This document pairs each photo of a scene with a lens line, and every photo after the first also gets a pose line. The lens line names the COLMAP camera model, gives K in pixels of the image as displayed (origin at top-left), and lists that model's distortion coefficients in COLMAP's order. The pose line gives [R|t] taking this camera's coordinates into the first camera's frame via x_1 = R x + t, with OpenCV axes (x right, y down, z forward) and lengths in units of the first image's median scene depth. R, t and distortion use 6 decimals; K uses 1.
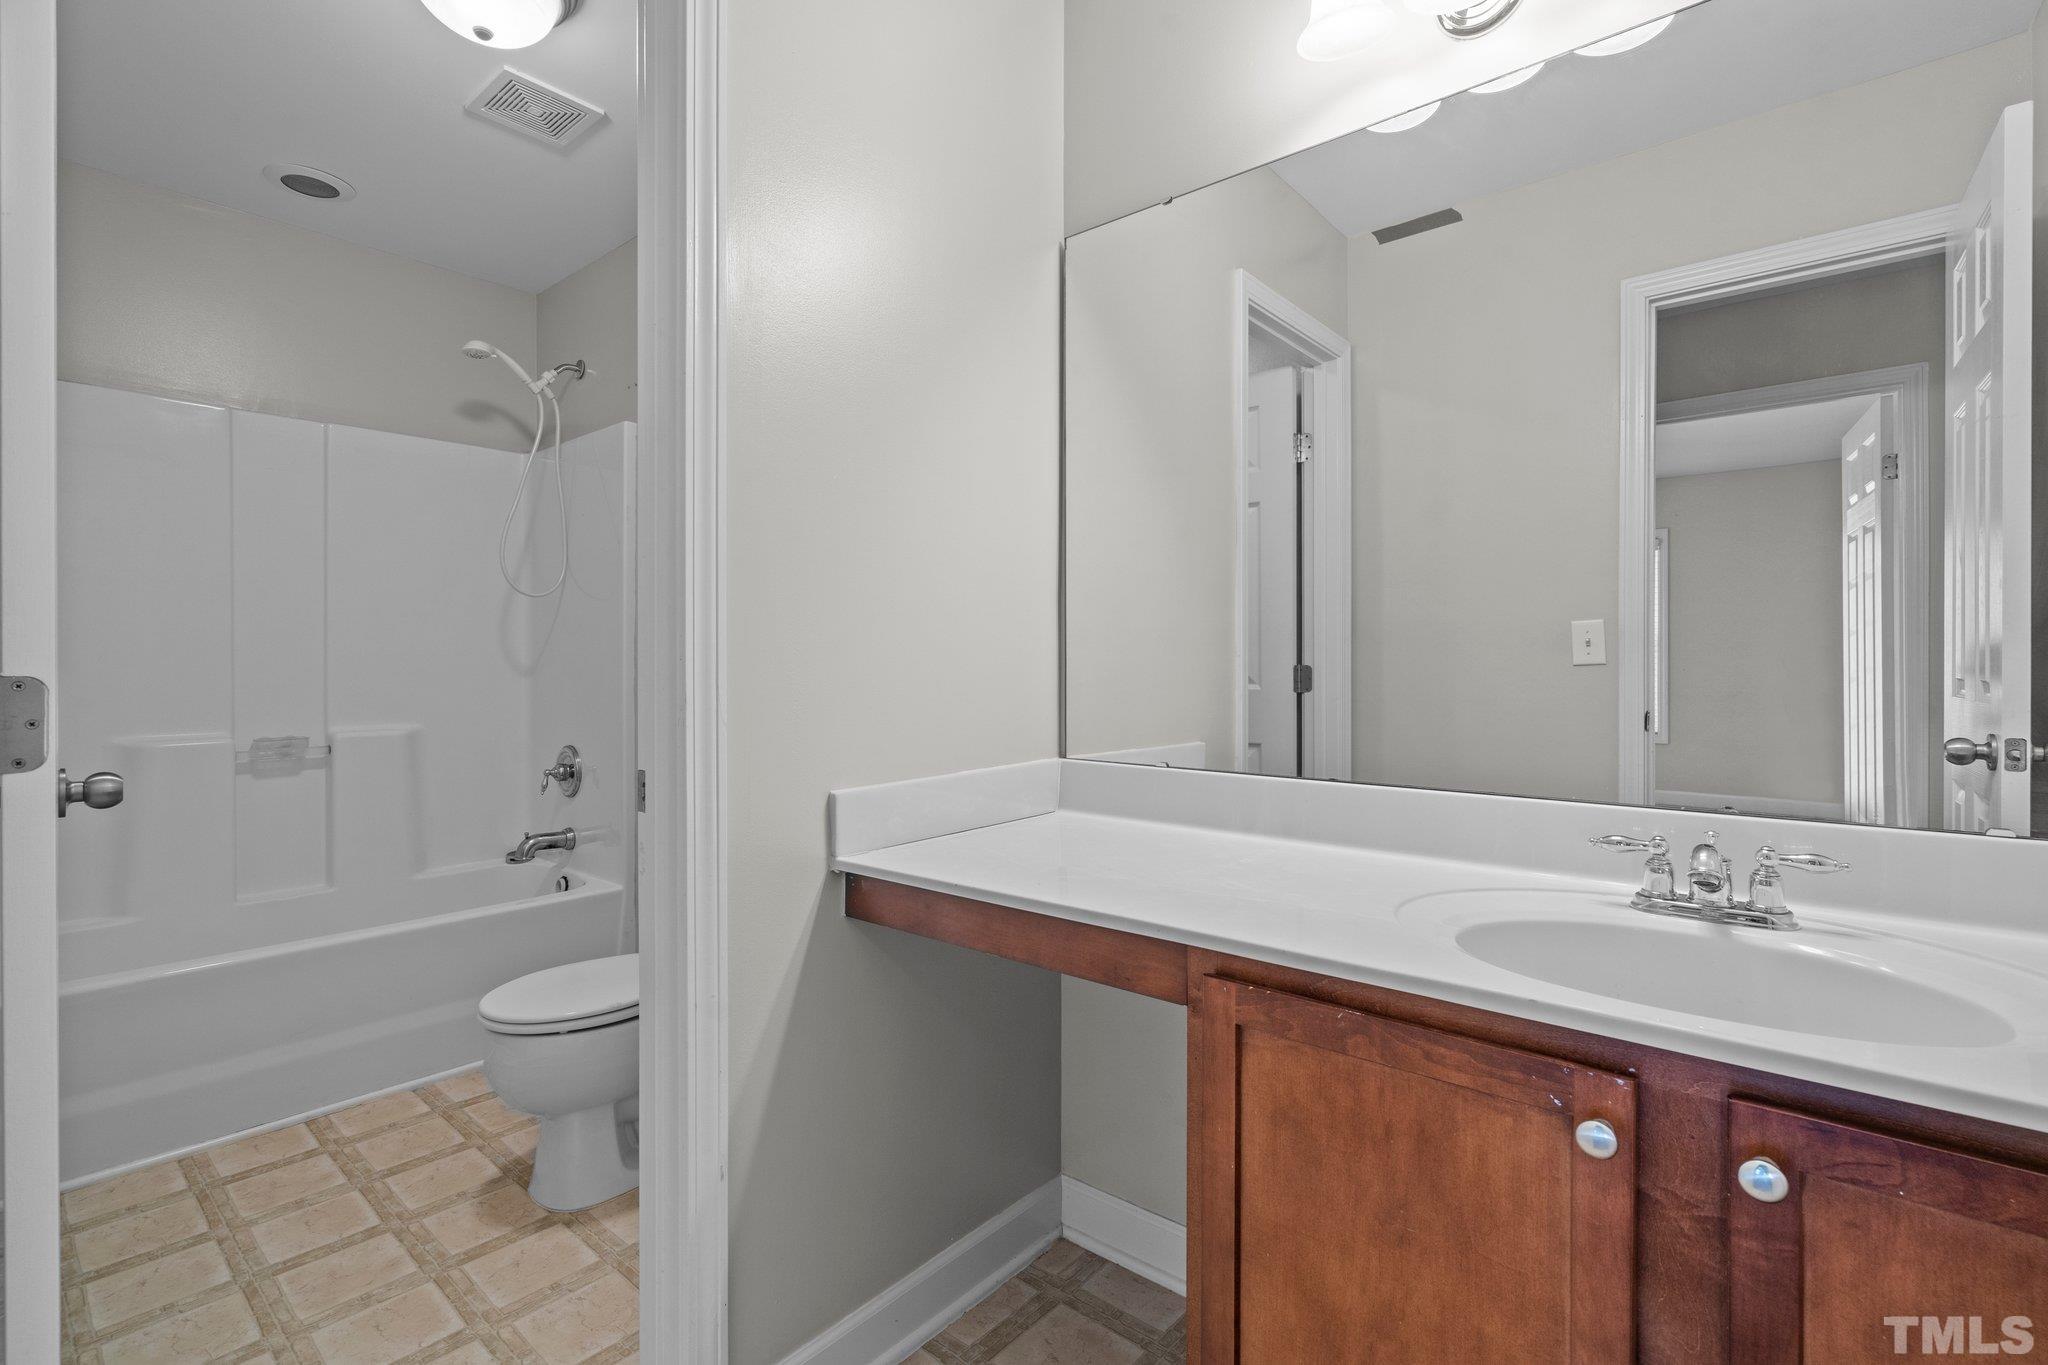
lens RADIAL K [[937.3, 0, 1026.2], [0, 937.3, 664.1], [0, 0, 1]] dist [-0.003411, -0.000616]
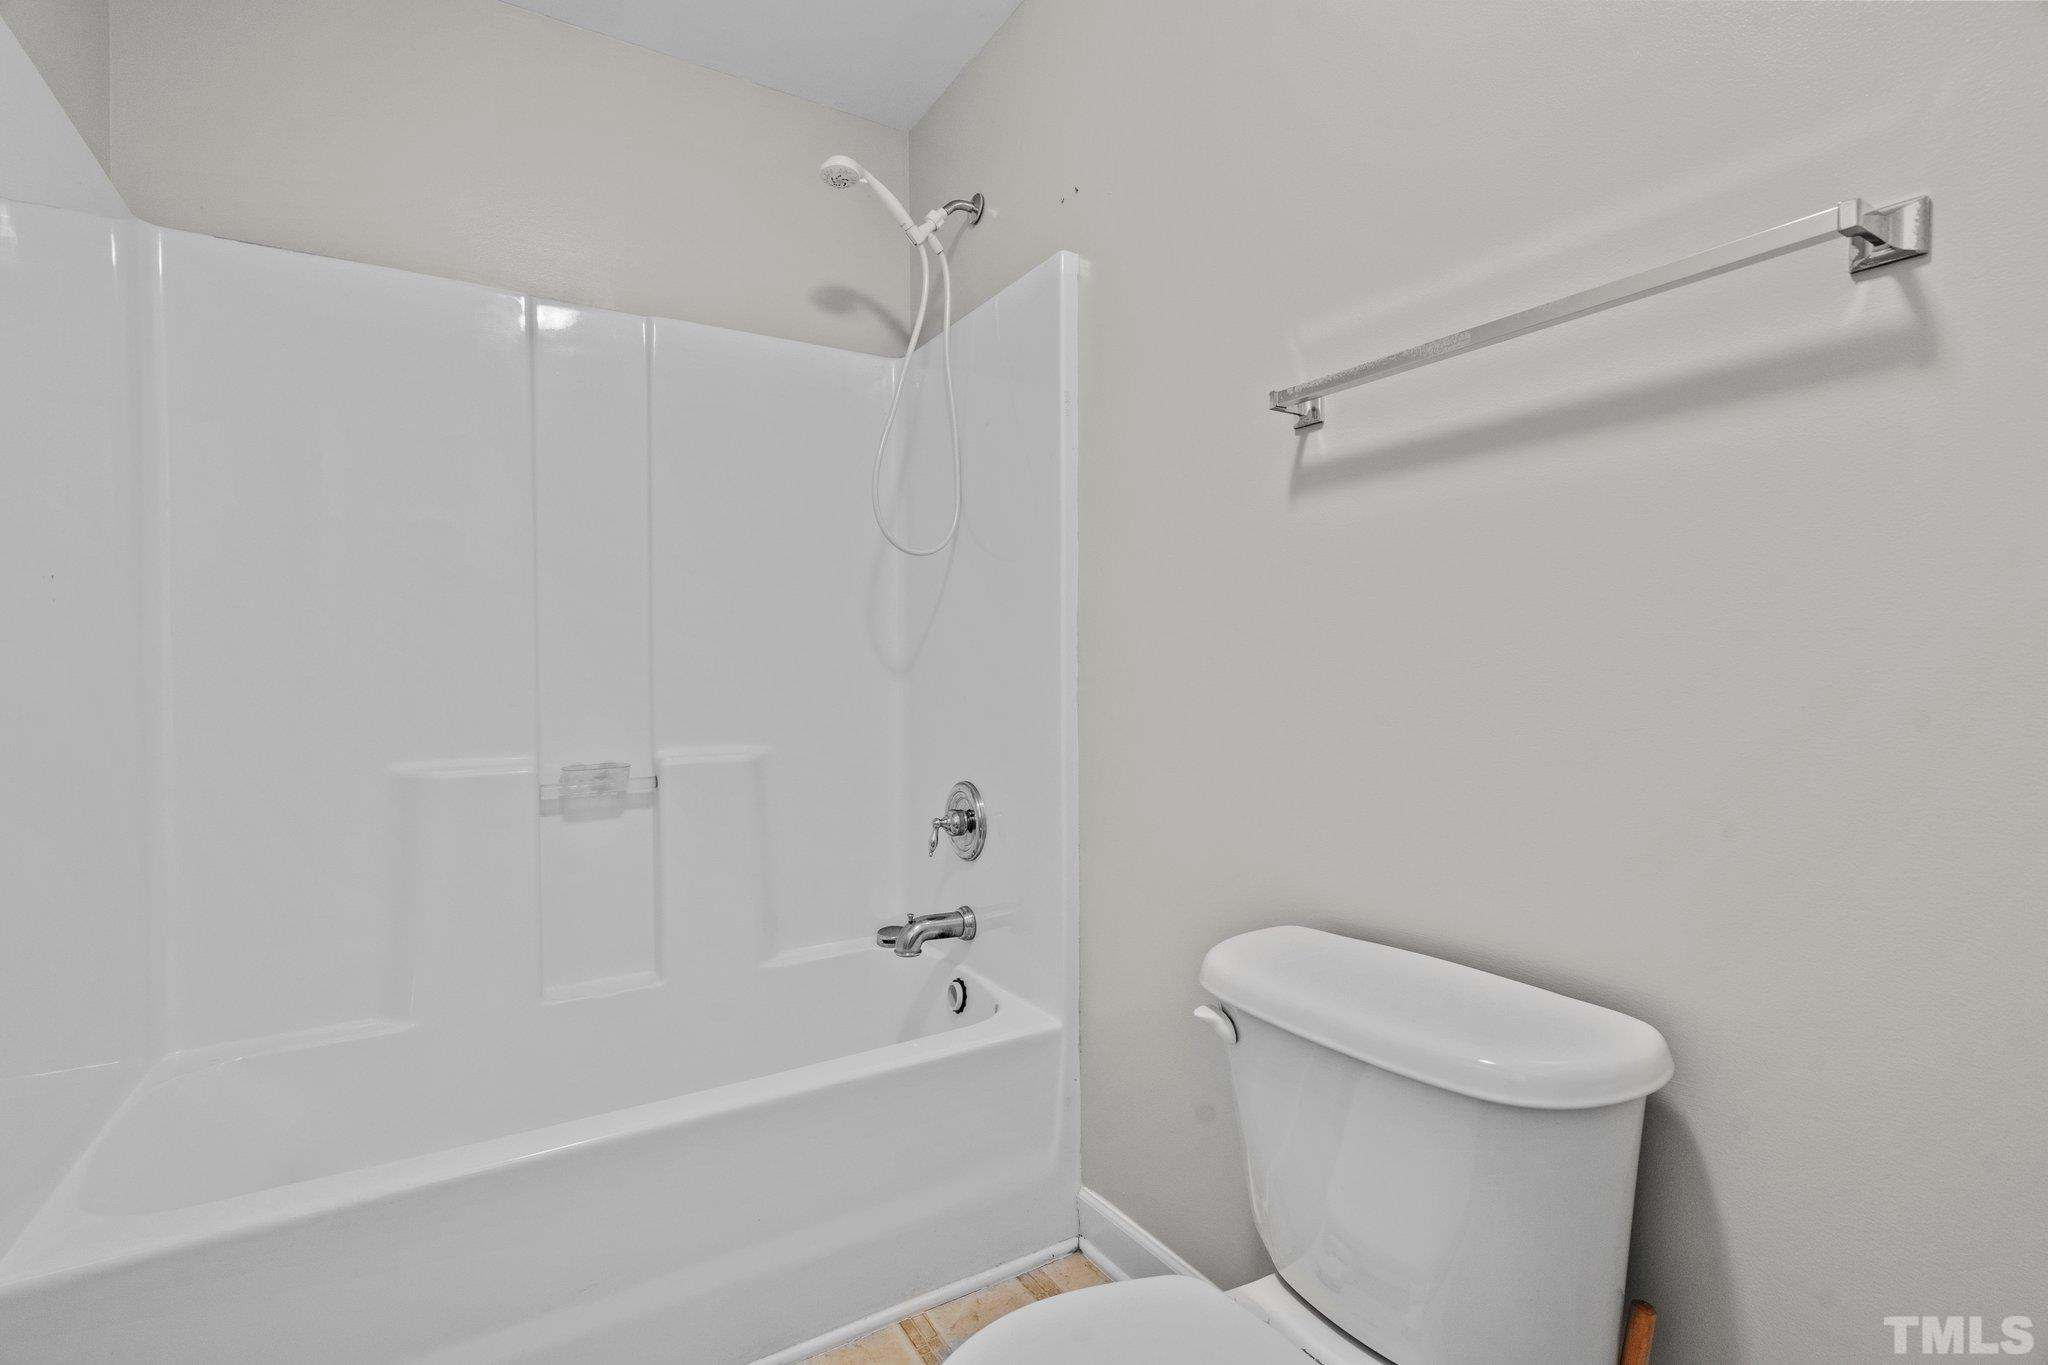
lens RADIAL K [[953.4, 0, 1028.0], [0, 953.4, 678.0], [0, 0, 1]] dist [-0.004024, 0.000522]
pose [[0.949533, -0.010921, -0.313476, -0.241250], [0.008915, 0.999930, -0.007832, 0.020357], [0.313539, 0.004642, 0.949564, 0.385828]]
